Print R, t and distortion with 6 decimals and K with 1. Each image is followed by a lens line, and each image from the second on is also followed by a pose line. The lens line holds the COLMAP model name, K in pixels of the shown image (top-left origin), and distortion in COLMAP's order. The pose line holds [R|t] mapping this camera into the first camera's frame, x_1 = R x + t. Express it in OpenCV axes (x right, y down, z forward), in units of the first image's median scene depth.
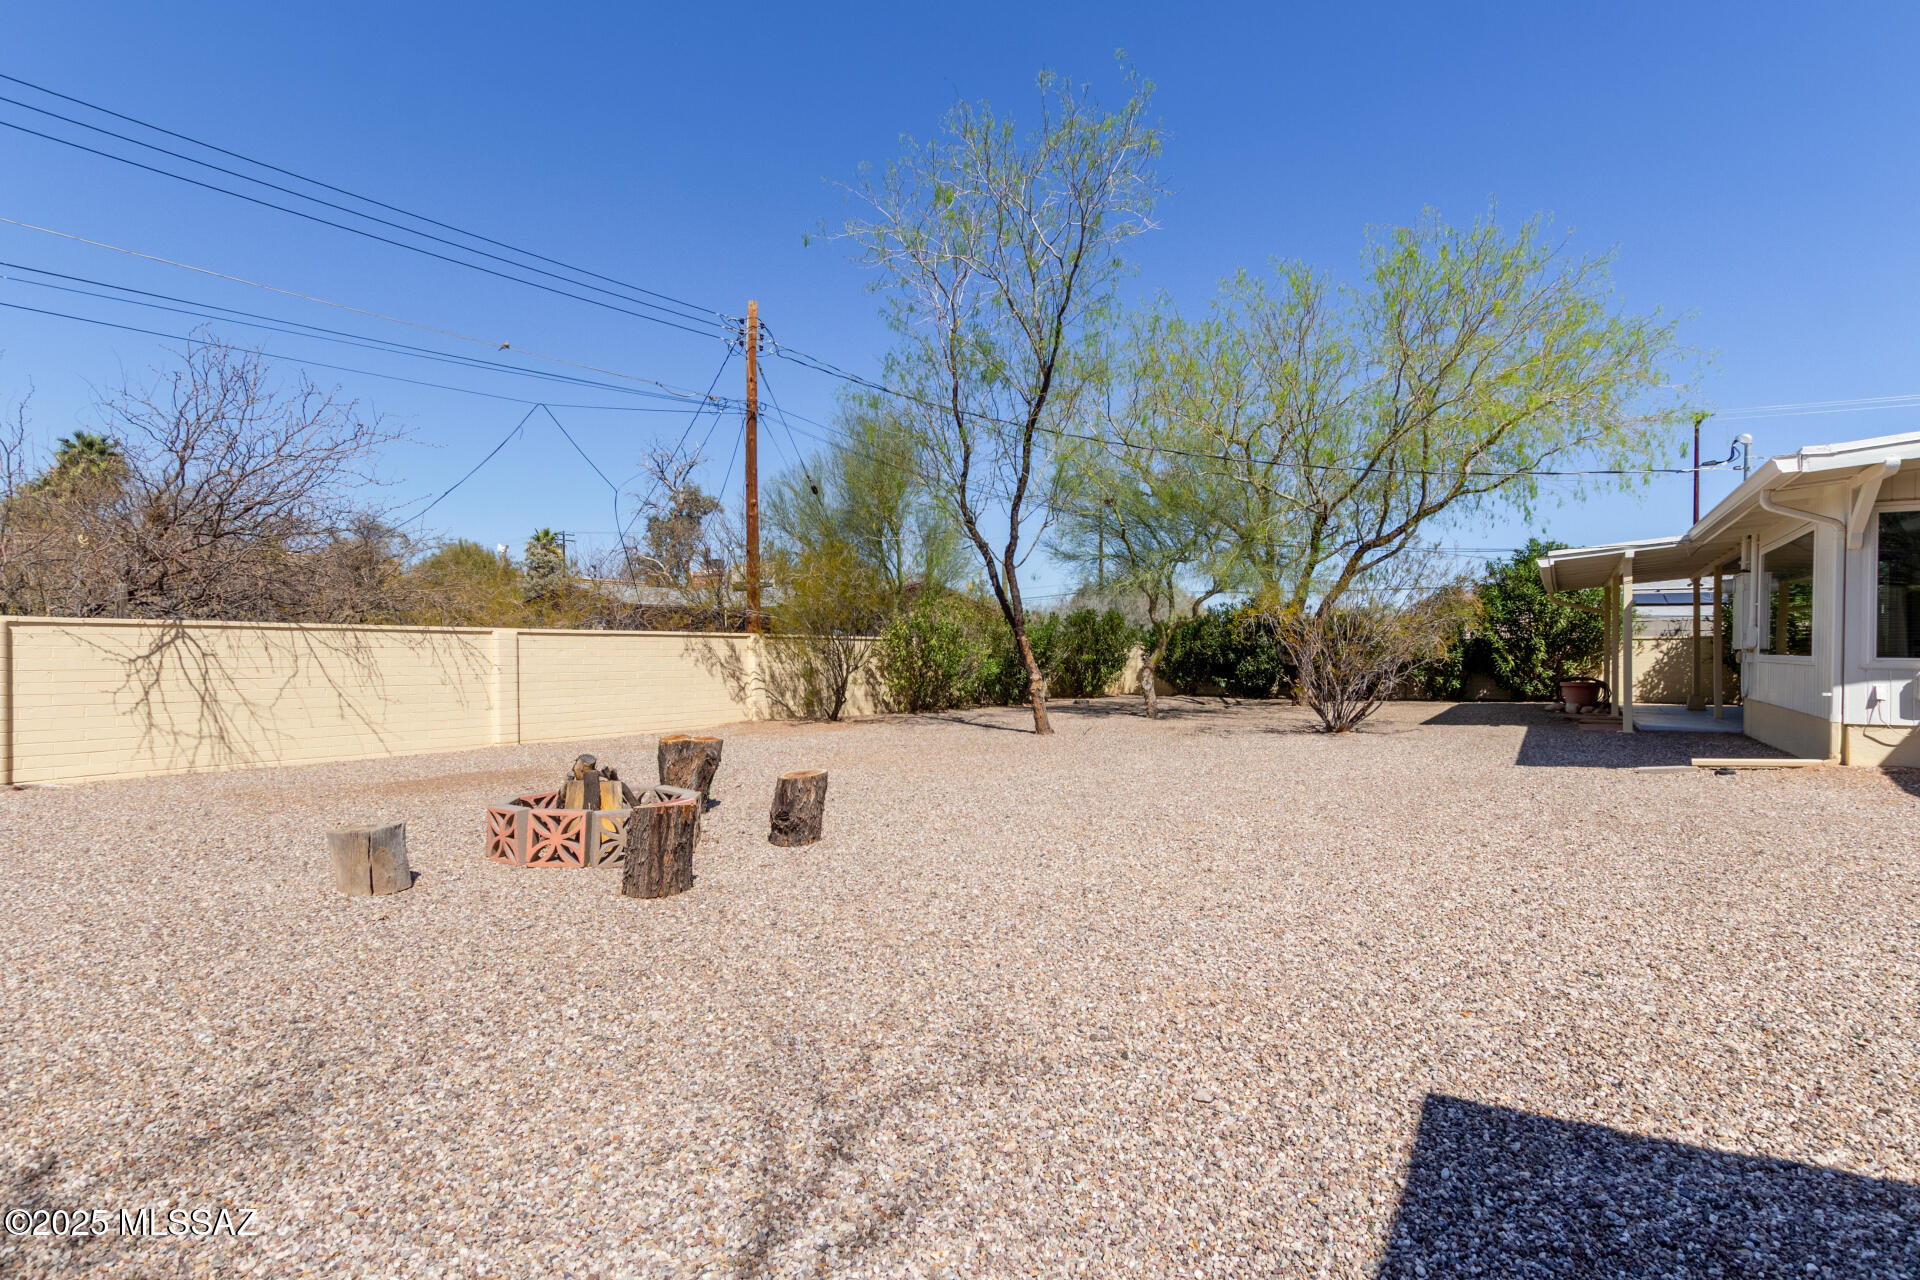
lens RADIAL K [[892.4, 0, 957.0], [0, 892.4, 646.9], [0, 0, 1]] dist [-0.011039, -0.001338]
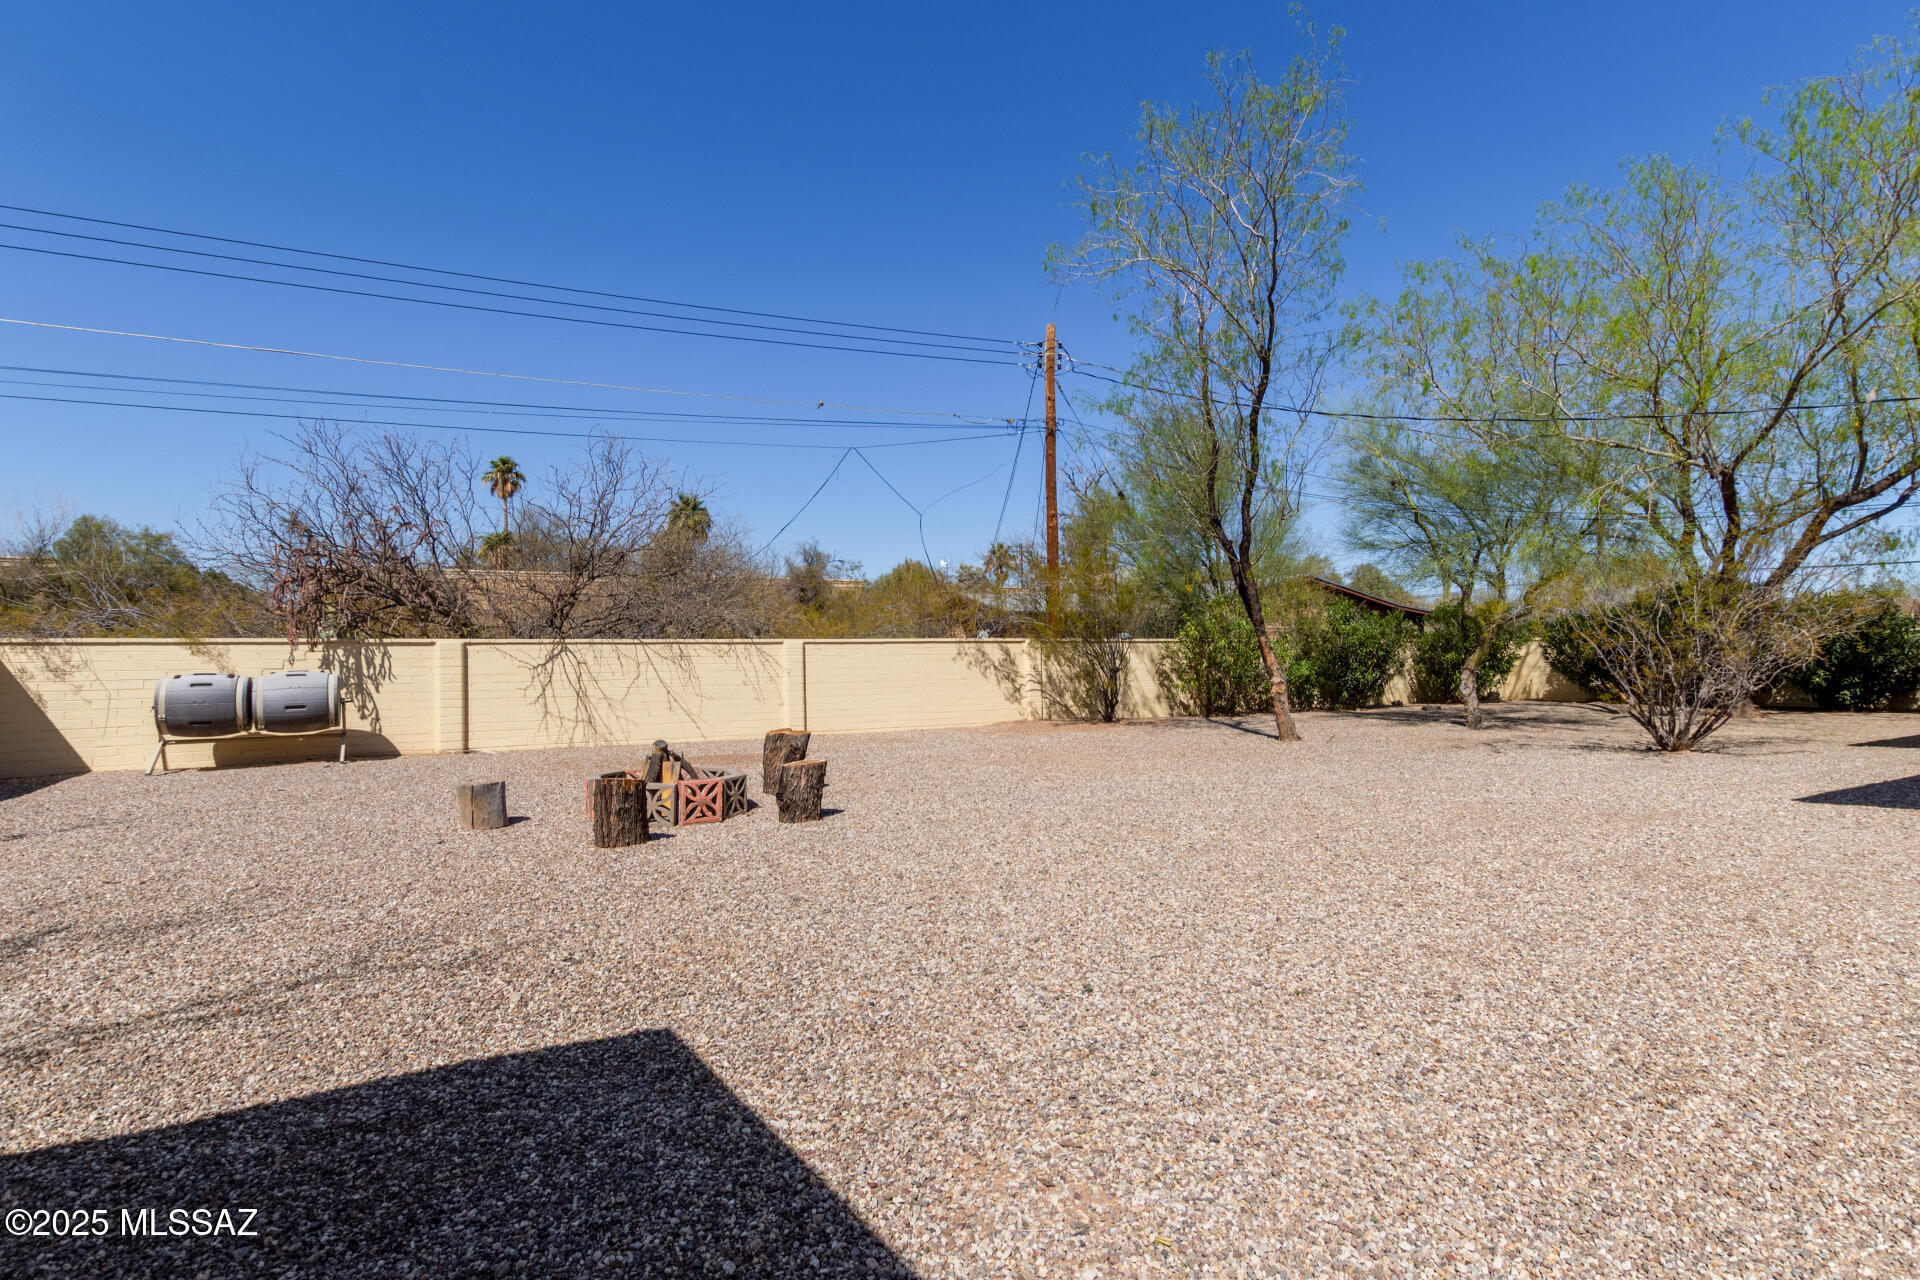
lens RADIAL K [[892.4, 0, 971.0], [0, 892.4, 643.0], [0, 0, 1]] dist [-0.011039, -0.001338]
pose [[0.886375, -0.016158, -0.462686, 0.244070], [0.013892, 0.999869, -0.008305, -0.001690], [0.462760, 0.000933, 0.886483, 0.022944]]
